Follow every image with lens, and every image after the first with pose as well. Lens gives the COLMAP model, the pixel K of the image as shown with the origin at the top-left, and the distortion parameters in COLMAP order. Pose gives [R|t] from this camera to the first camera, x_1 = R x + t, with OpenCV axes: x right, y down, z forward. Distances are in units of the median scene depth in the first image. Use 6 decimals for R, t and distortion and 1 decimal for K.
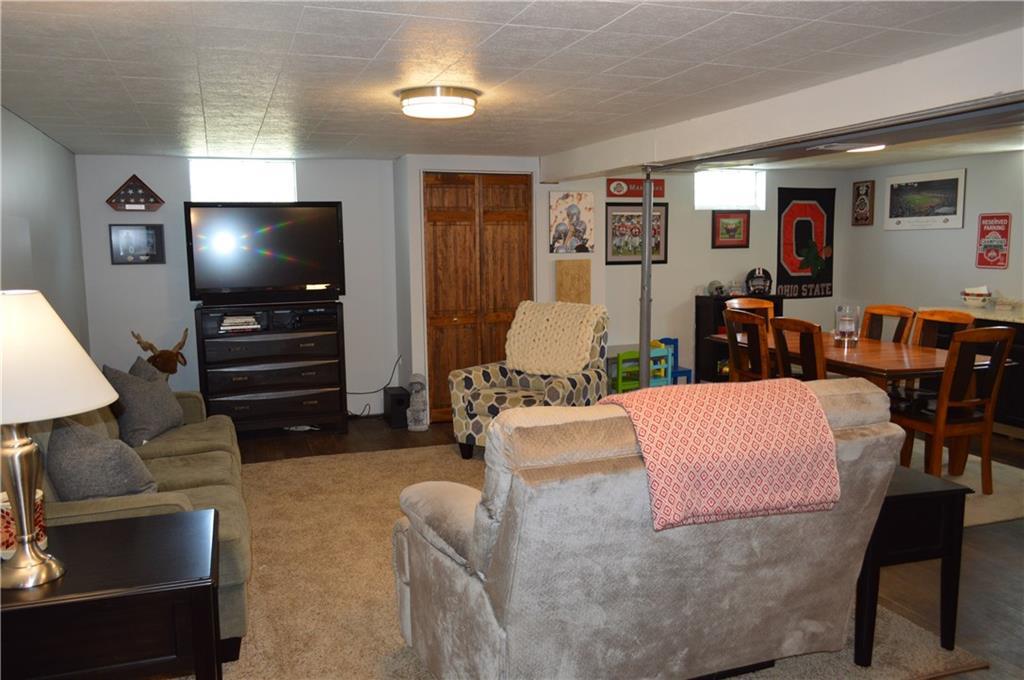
lens RADIAL K [[812.5, 0, 515.5], [0, 812.5, 338.6], [0, 0, 1]] dist [0.013794, -0.001633]
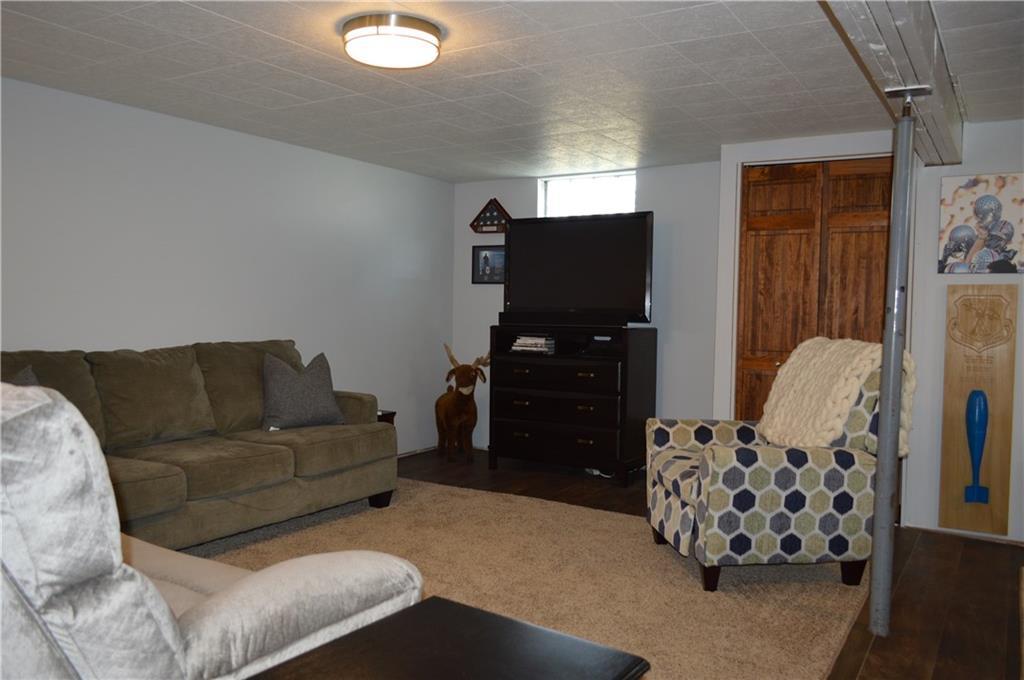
lens RADIAL K [[812.5, 0, 512.8], [0, 812.5, 343.4], [0, 0, 1]] dist [0.013794, -0.001633]
pose [[0.628979, 0.058404, -0.775226, 0.342307], [-0.120043, 0.992511, -0.022623, 0.003386], [0.768099, 0.107290, 0.631279, 0.359853]]
